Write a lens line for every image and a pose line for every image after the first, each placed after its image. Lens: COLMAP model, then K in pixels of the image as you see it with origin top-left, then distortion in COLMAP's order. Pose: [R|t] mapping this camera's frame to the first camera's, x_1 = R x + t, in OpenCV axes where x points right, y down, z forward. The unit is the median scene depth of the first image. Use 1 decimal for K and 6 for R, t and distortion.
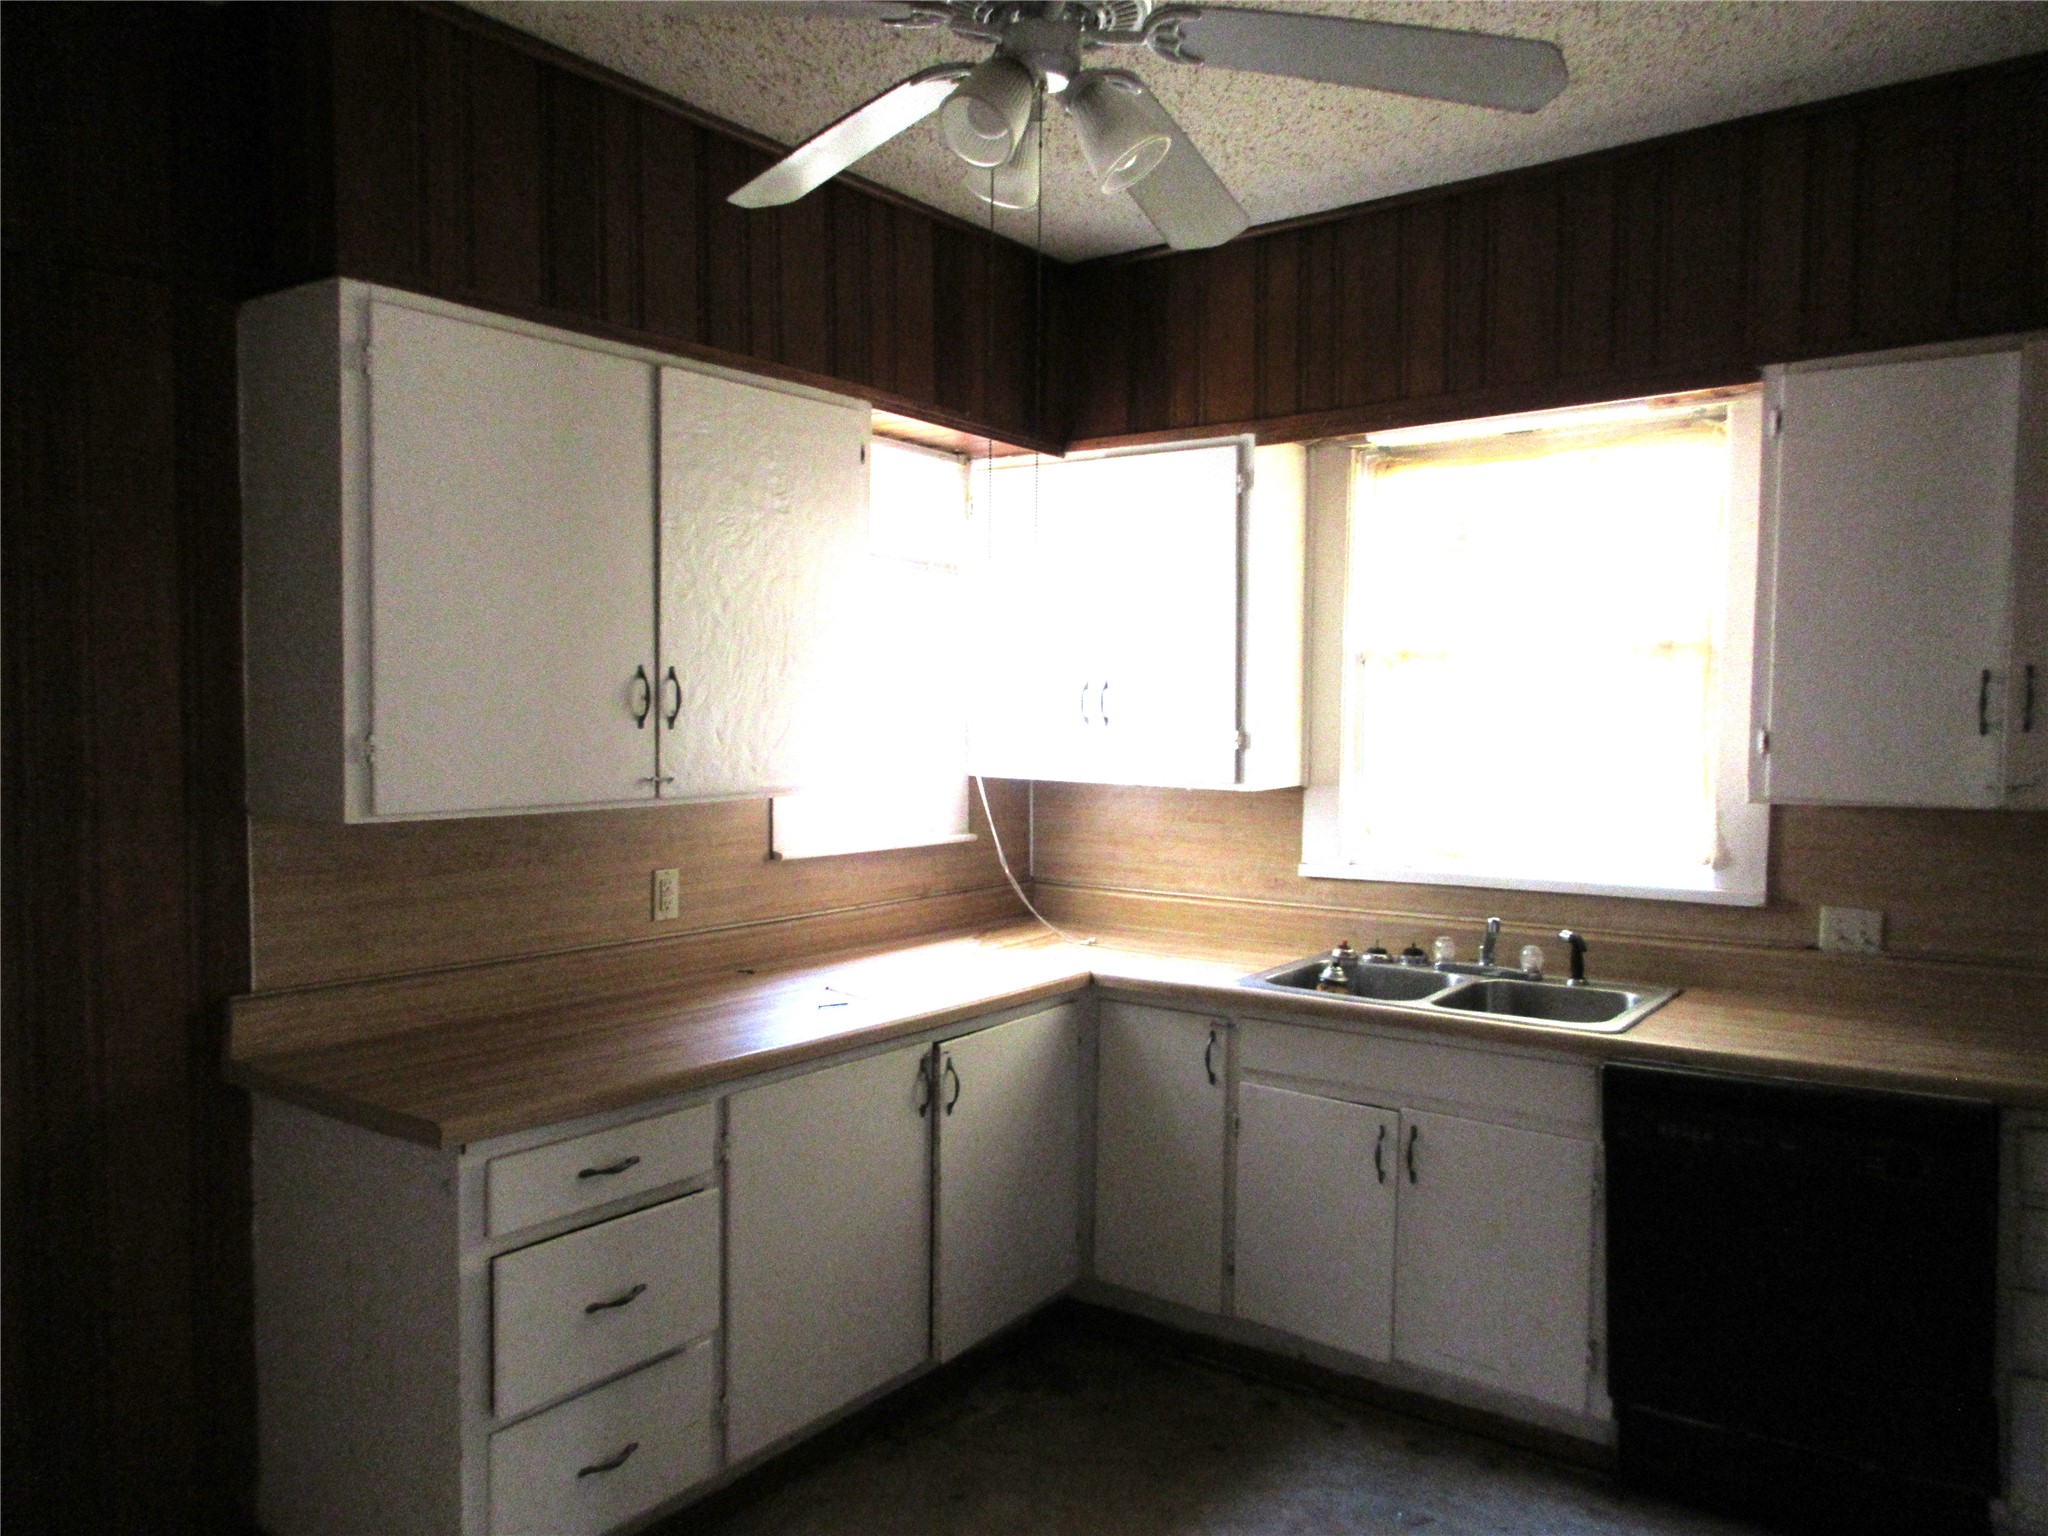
lens RADIAL K [[1499.8, 0, 1024.0], [0, 1499.8, 768.0], [0, 0, 1]] dist [-0.002619, -0.005001]
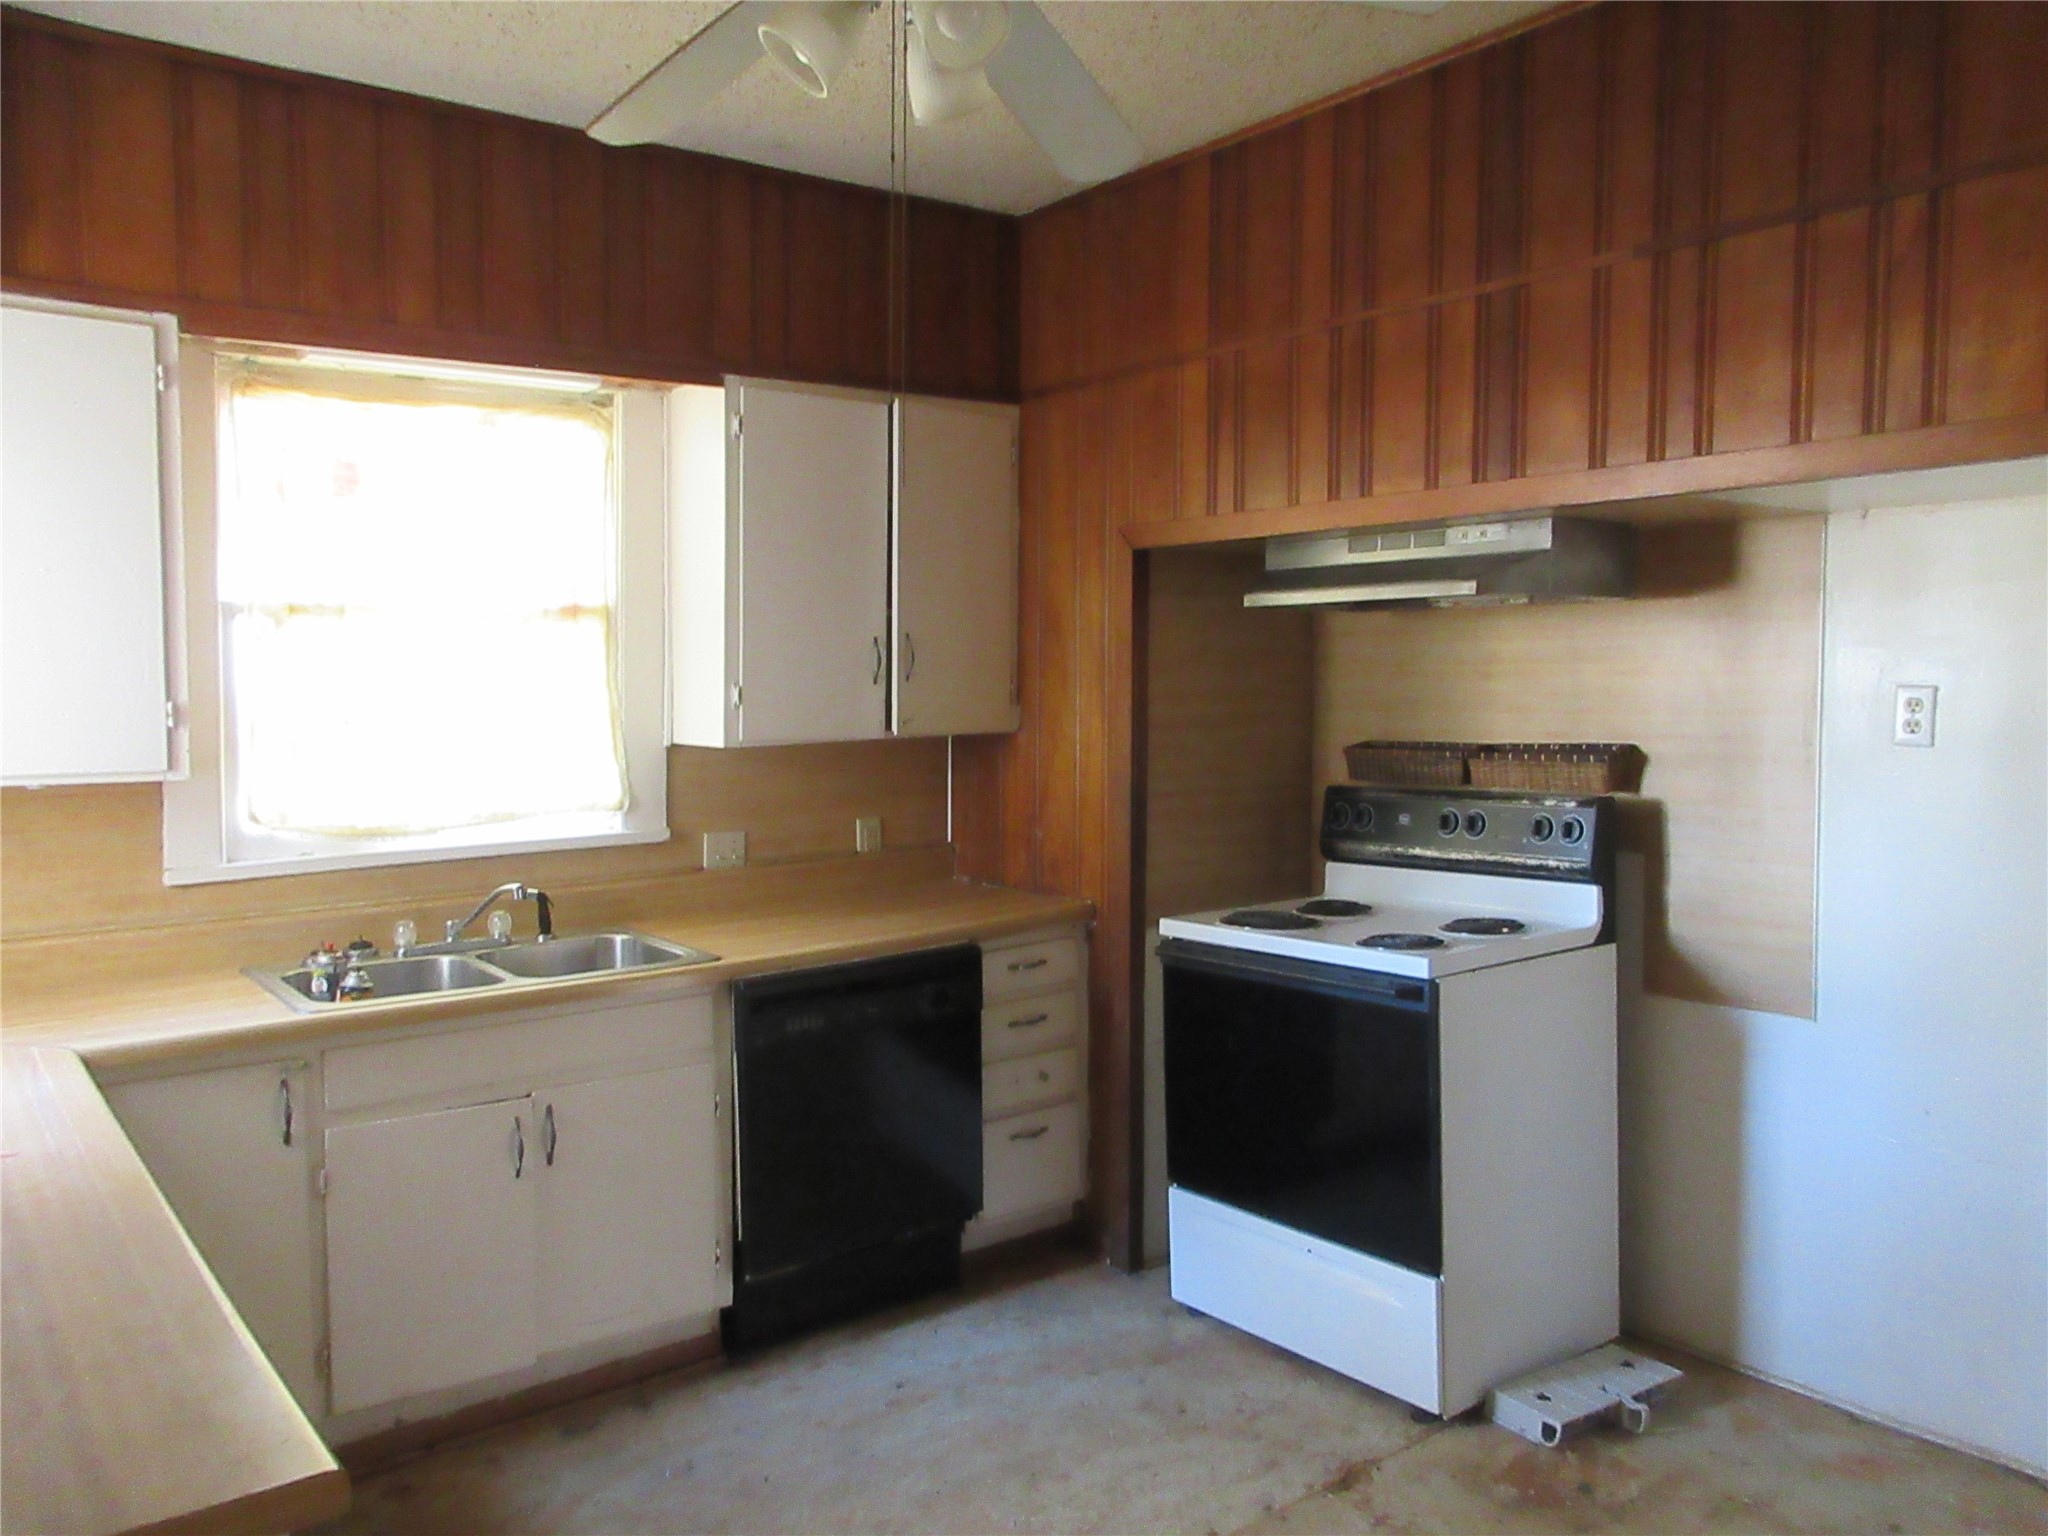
lens RADIAL K [[1518.3, 0, 1024.1], [0, 1518.3, 762.5], [0, 0, 1]] dist [-0.007832, -0.002485]
pose [[0.265729, -0.063358, 0.961964, -0.536695], [0.049711, 0.997411, 0.051960, -0.013512], [-0.962765, 0.034013, 0.268191, 0.412614]]
